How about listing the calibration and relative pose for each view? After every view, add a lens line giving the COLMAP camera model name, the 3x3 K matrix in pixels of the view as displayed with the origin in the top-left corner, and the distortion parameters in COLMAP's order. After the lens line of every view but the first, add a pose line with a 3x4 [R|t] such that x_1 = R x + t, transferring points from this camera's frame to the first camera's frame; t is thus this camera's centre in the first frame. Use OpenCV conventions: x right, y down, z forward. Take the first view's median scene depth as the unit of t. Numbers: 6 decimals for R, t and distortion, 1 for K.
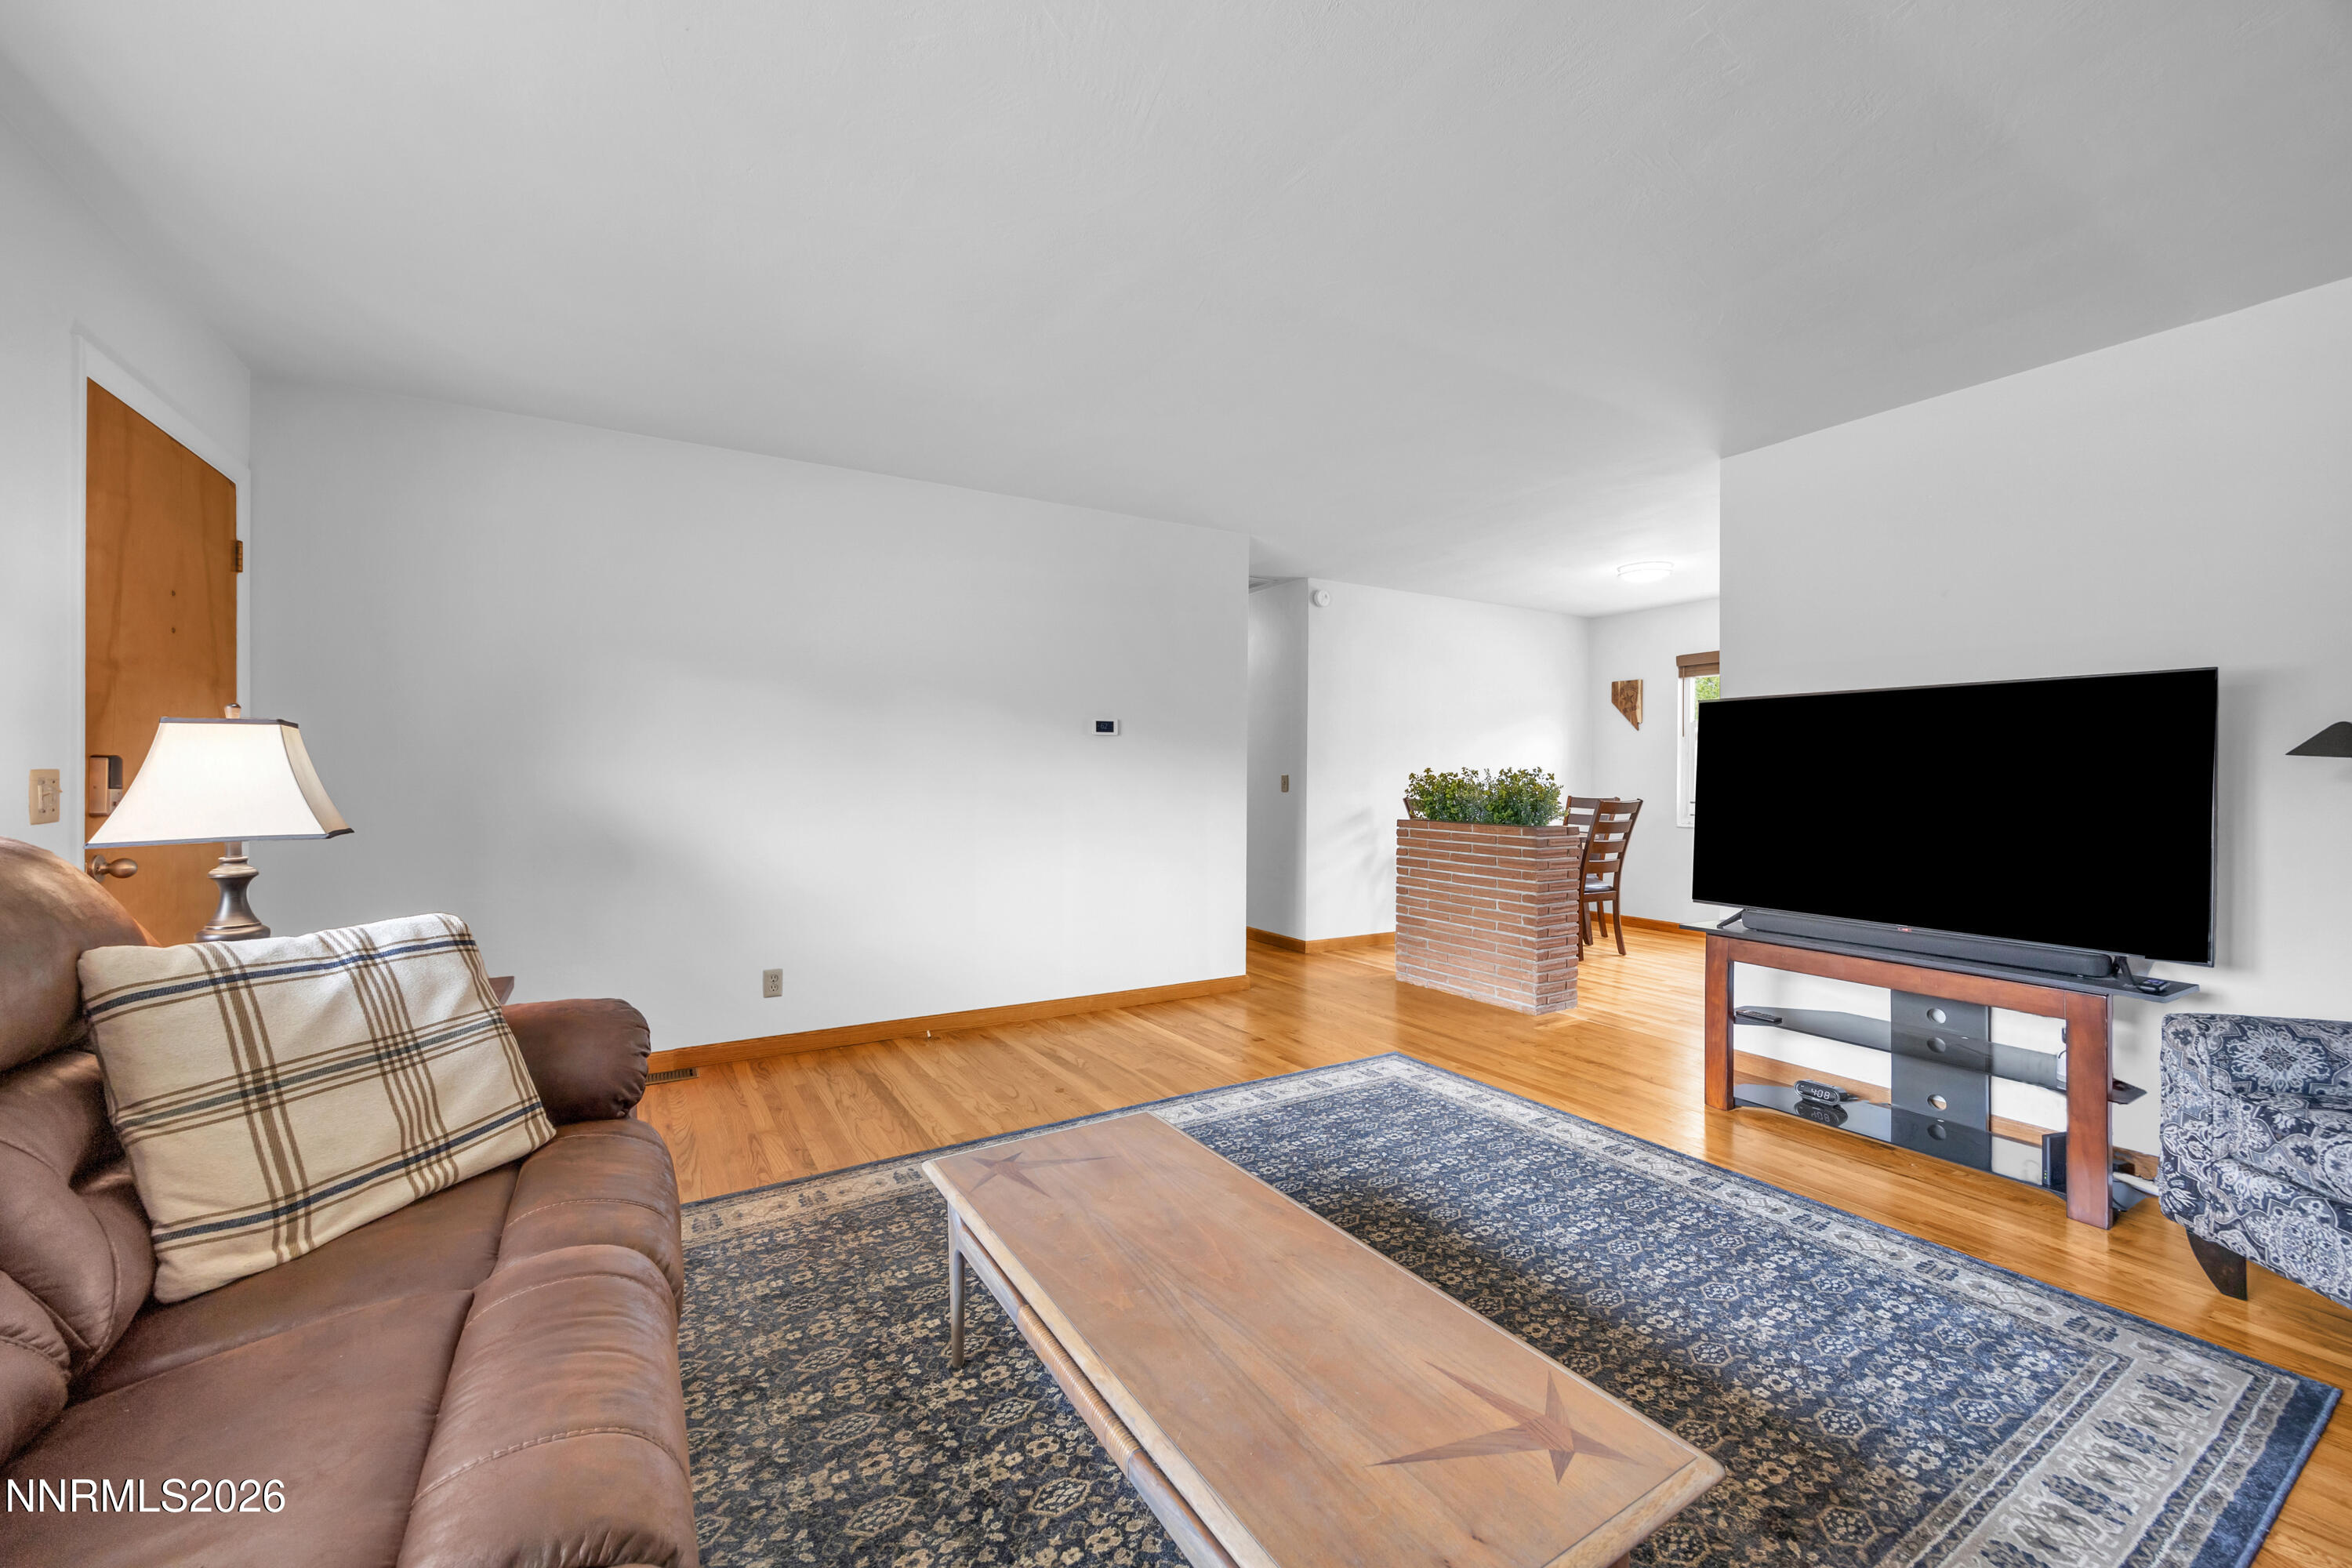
lens RADIAL K [[909.9, 0, 1180.3], [0, 909.9, 771.4], [0, 0, 1]] dist [-0.001902, 0.000521]
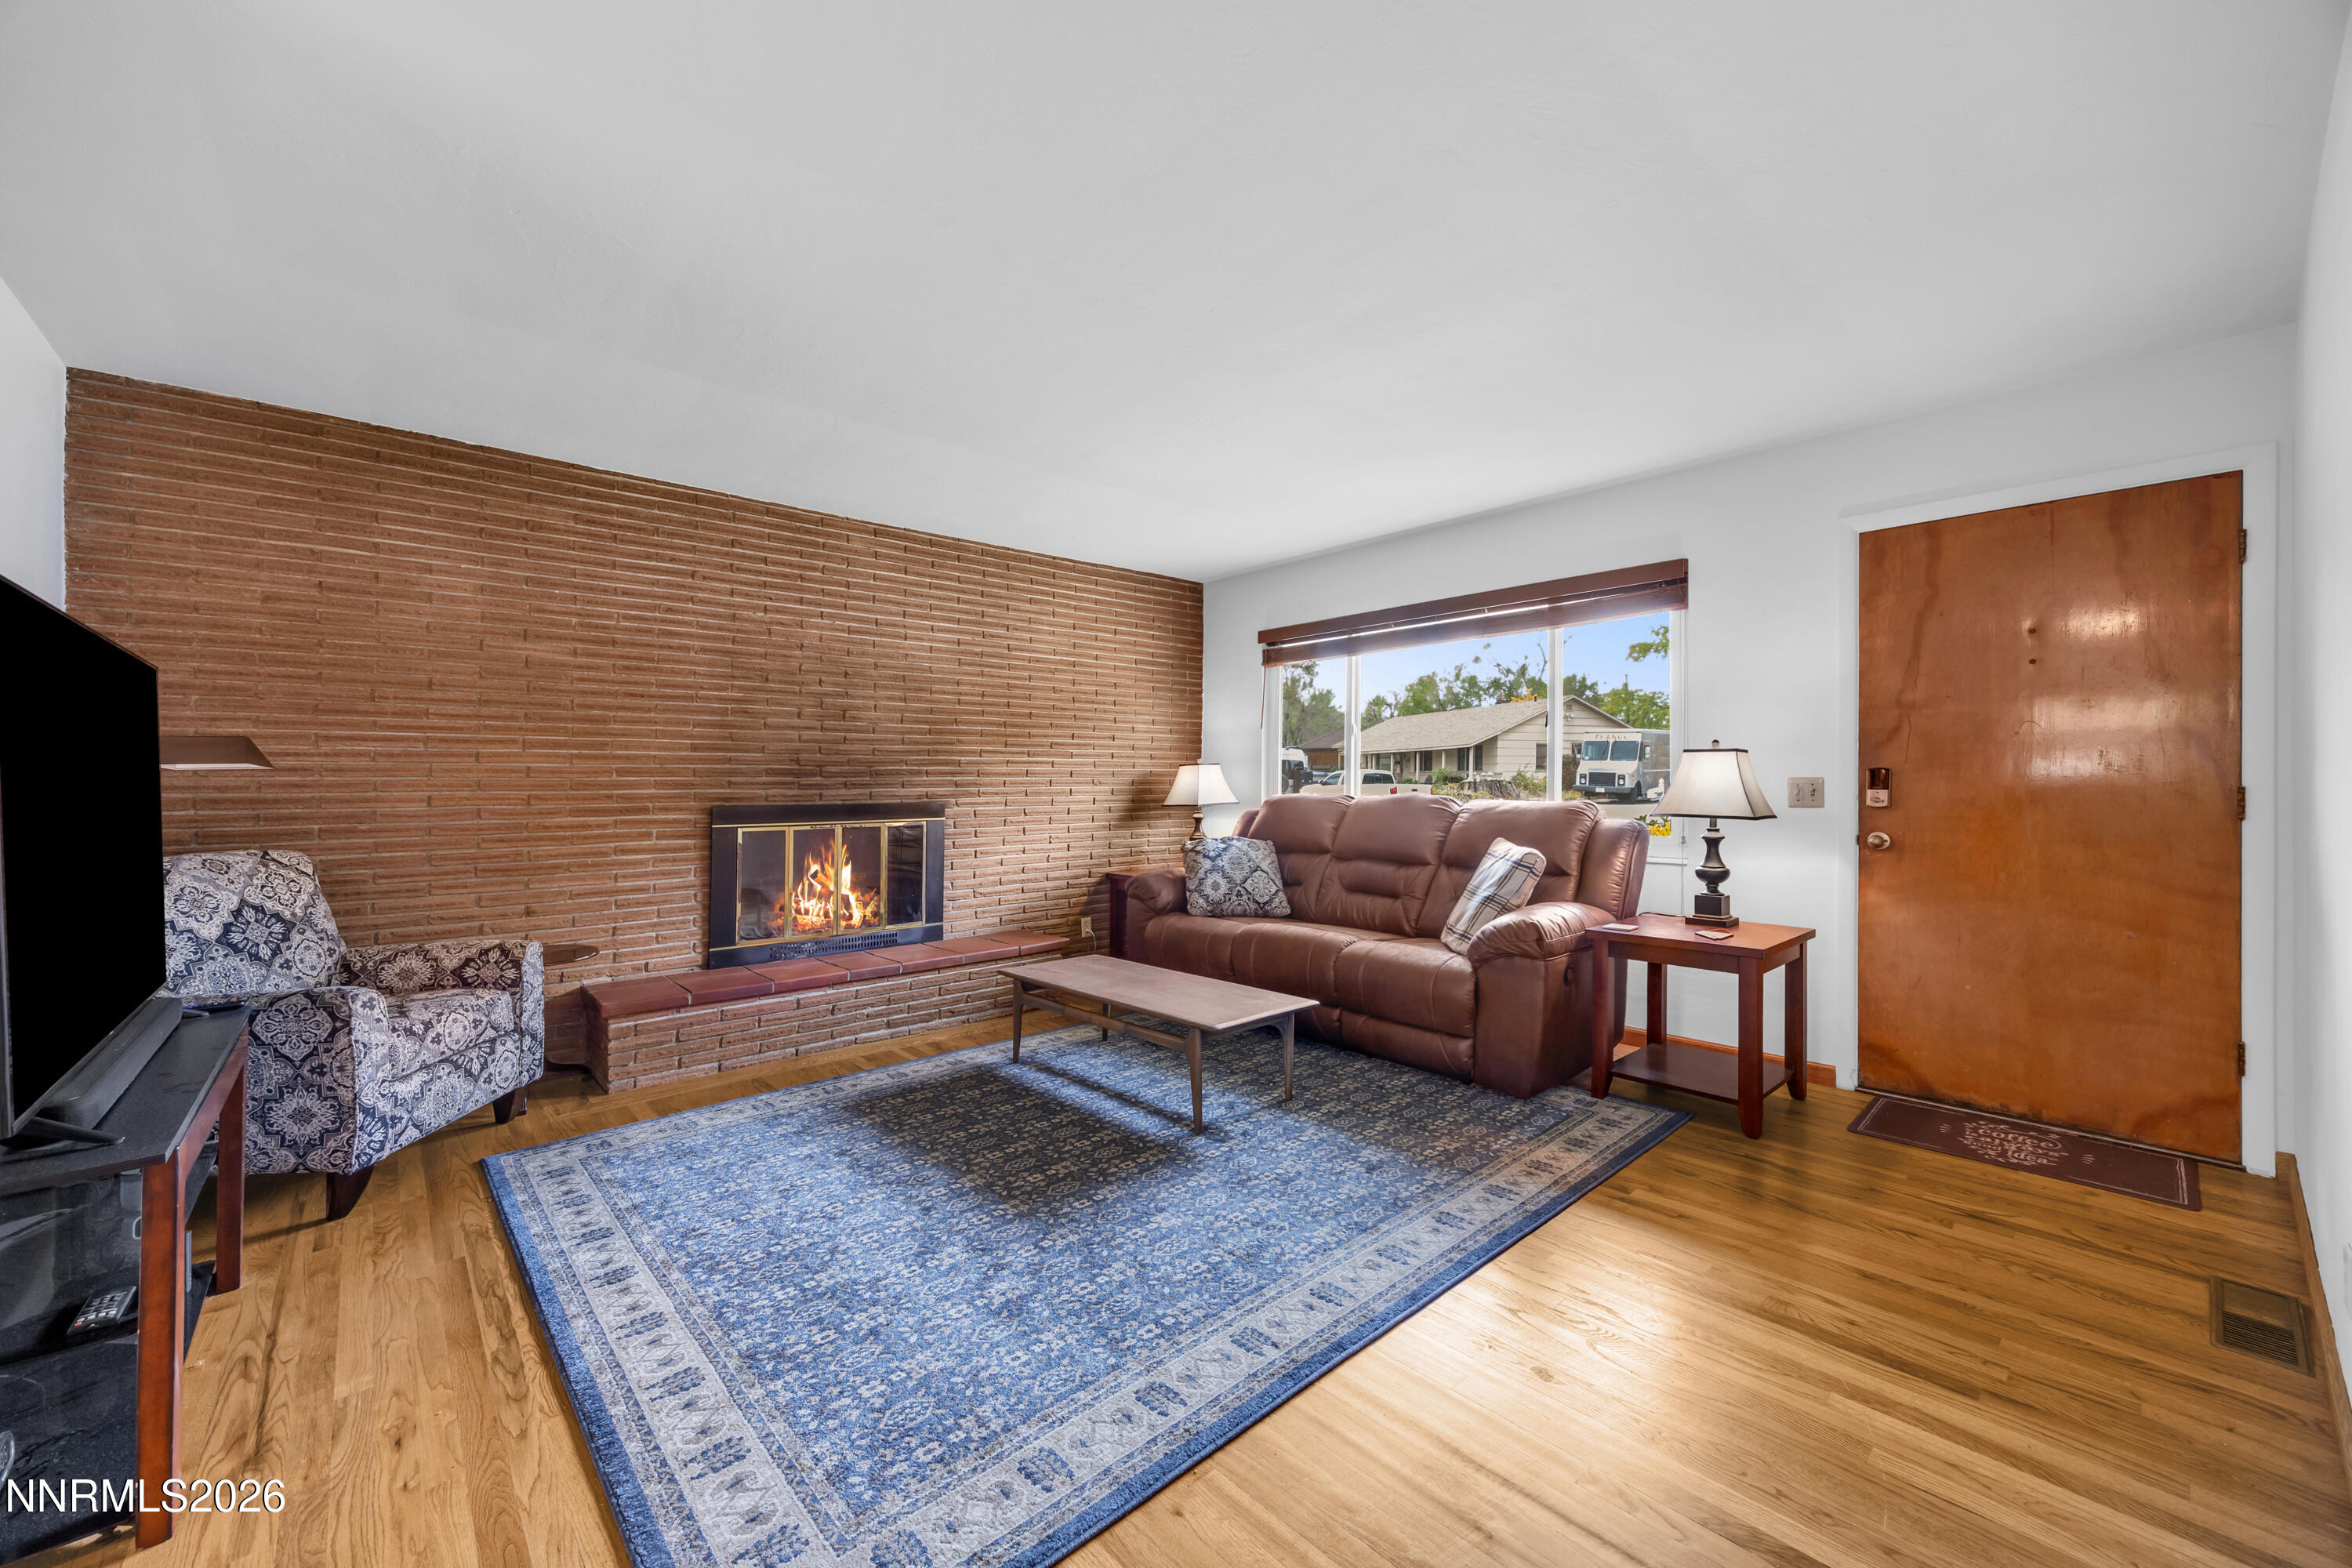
lens RADIAL K [[909.9, 0, 1194.6], [0, 909.9, 806.7], [0, 0, 1]] dist [-0.001902, 0.000521]
pose [[-0.981102, 0.002720, -0.193474, 0.248549], [-0.001220, 0.999794, 0.020243, 0.006081], [0.193490, 0.020097, -0.980896, 2.183392]]
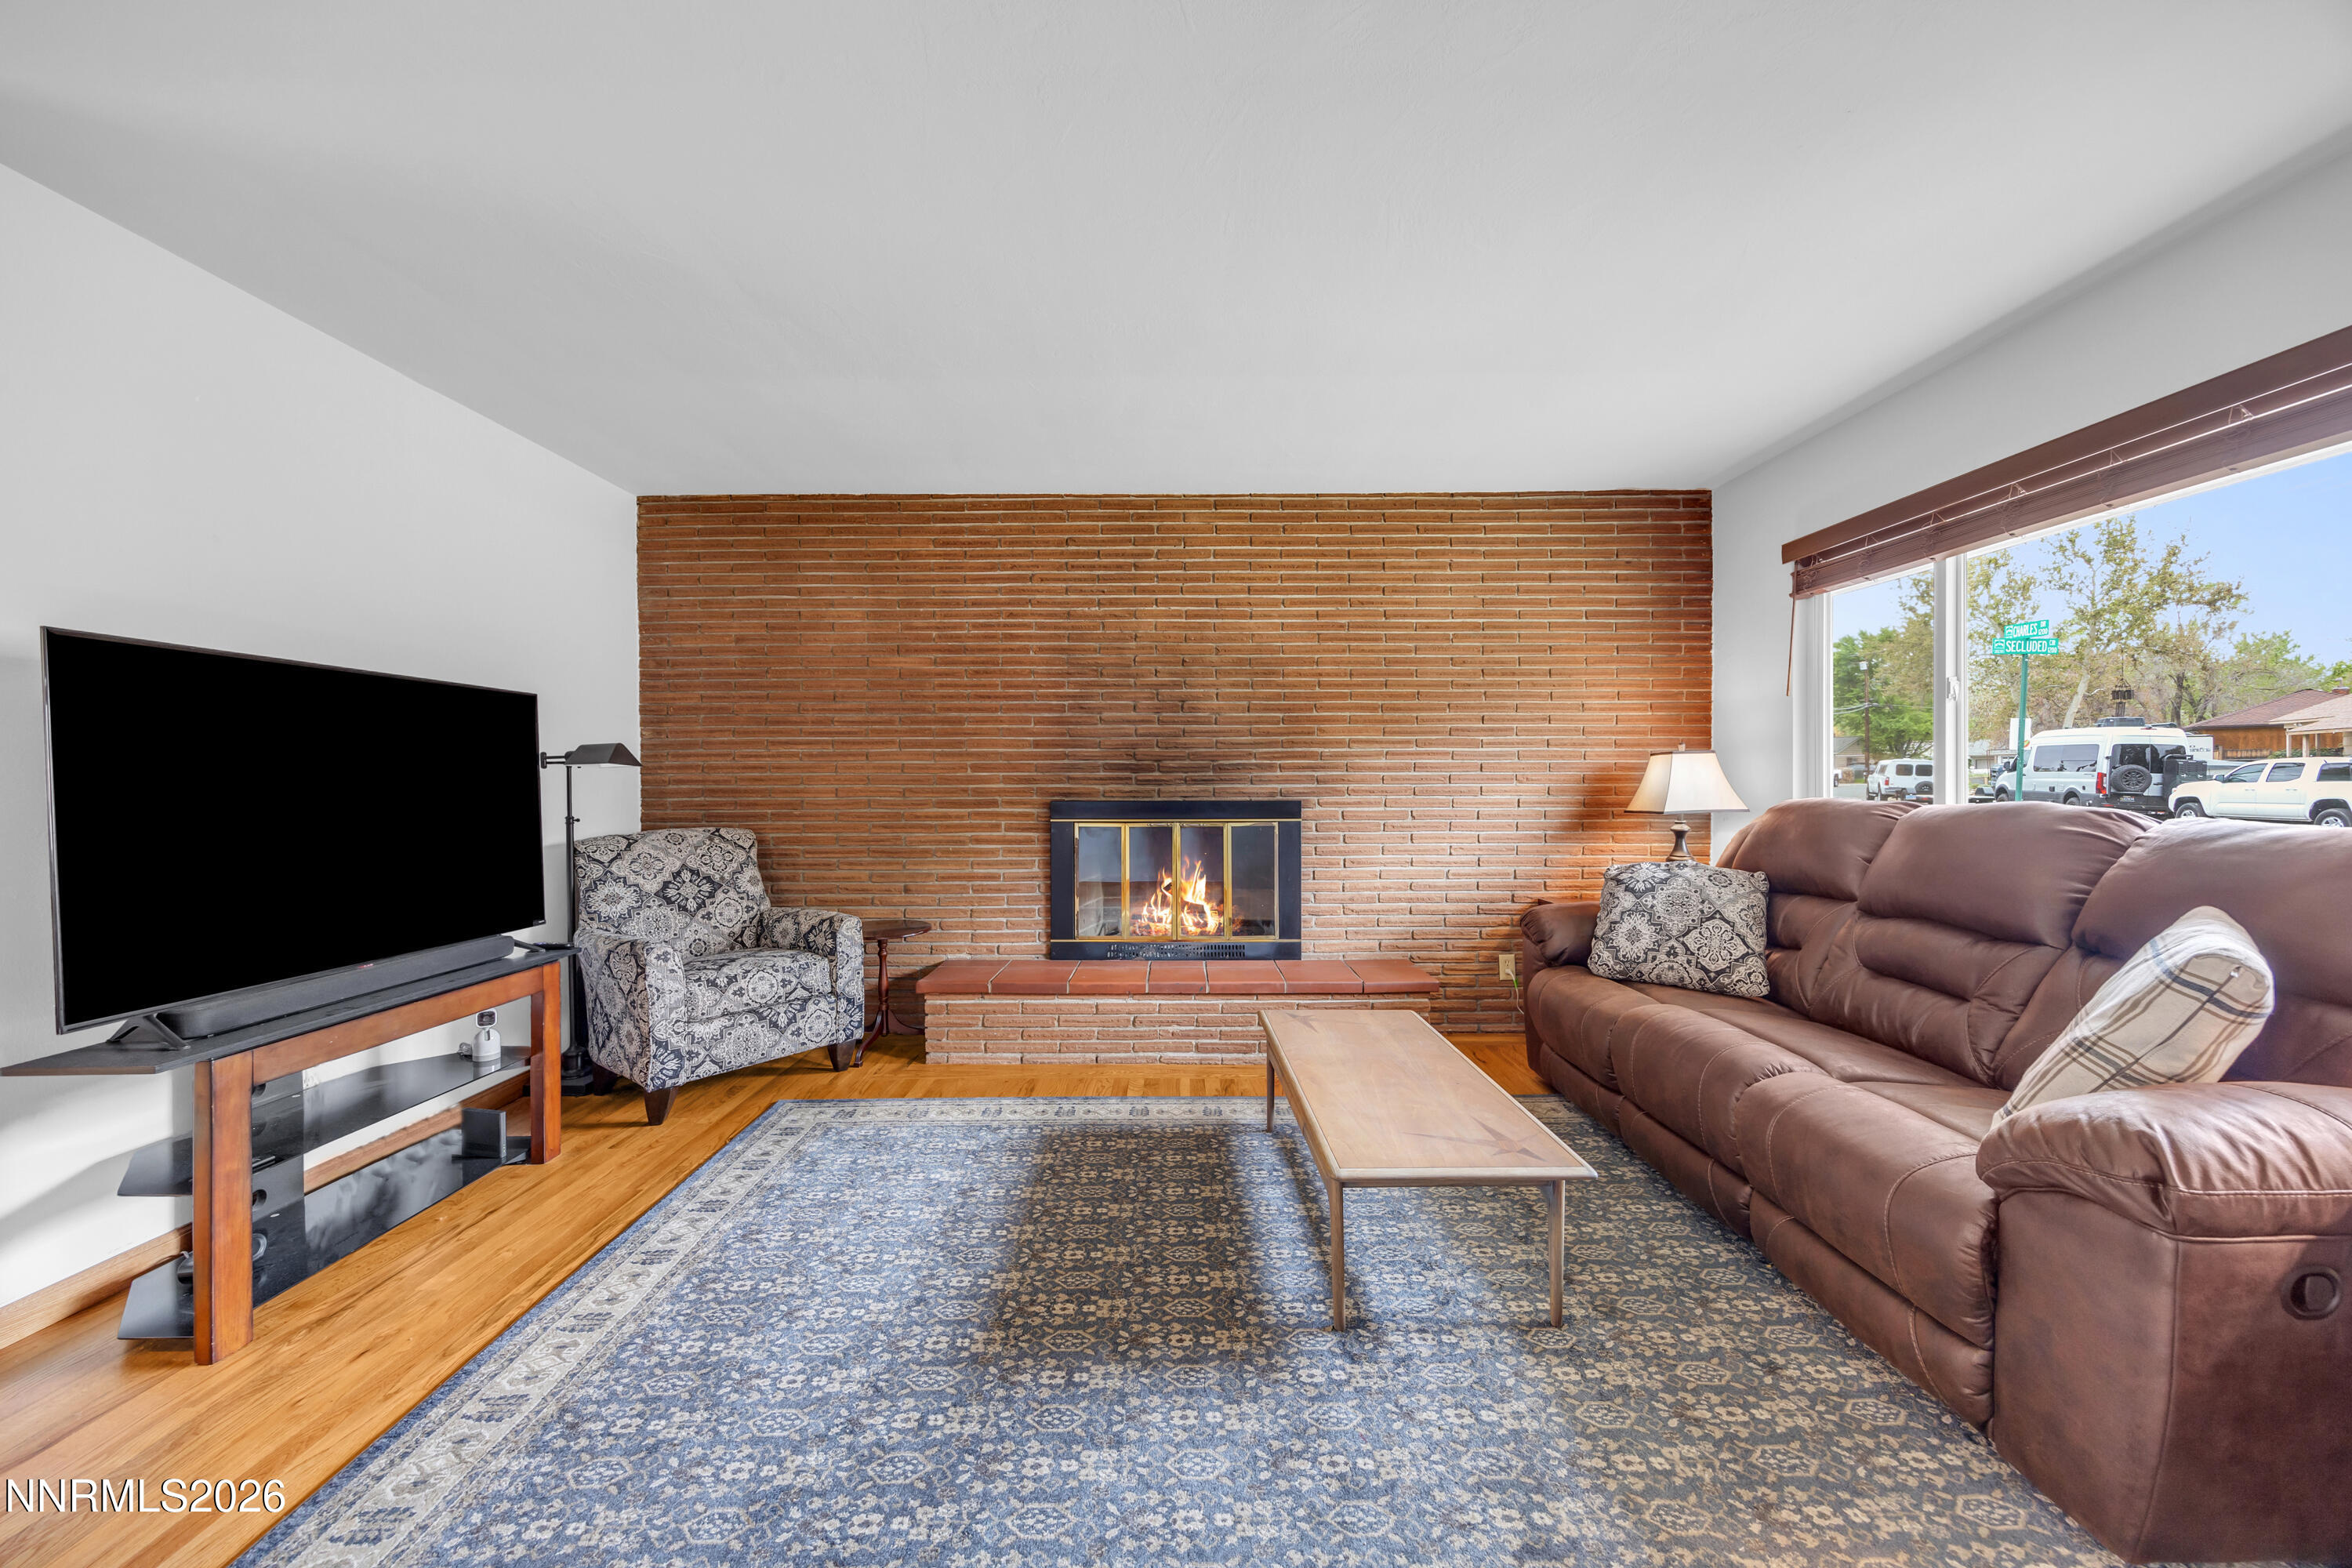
lens RADIAL K [[909.9, 0, 1170.9], [0, 909.9, 780.3], [0, 0, 1]] dist [-0.001902, 0.000521]
pose [[-0.855273, -0.006203, 0.518141, -0.319851], [-0.006816, 0.999977, 0.000720, -0.001684], [-0.518134, -0.002916, -0.855295, 1.695897]]
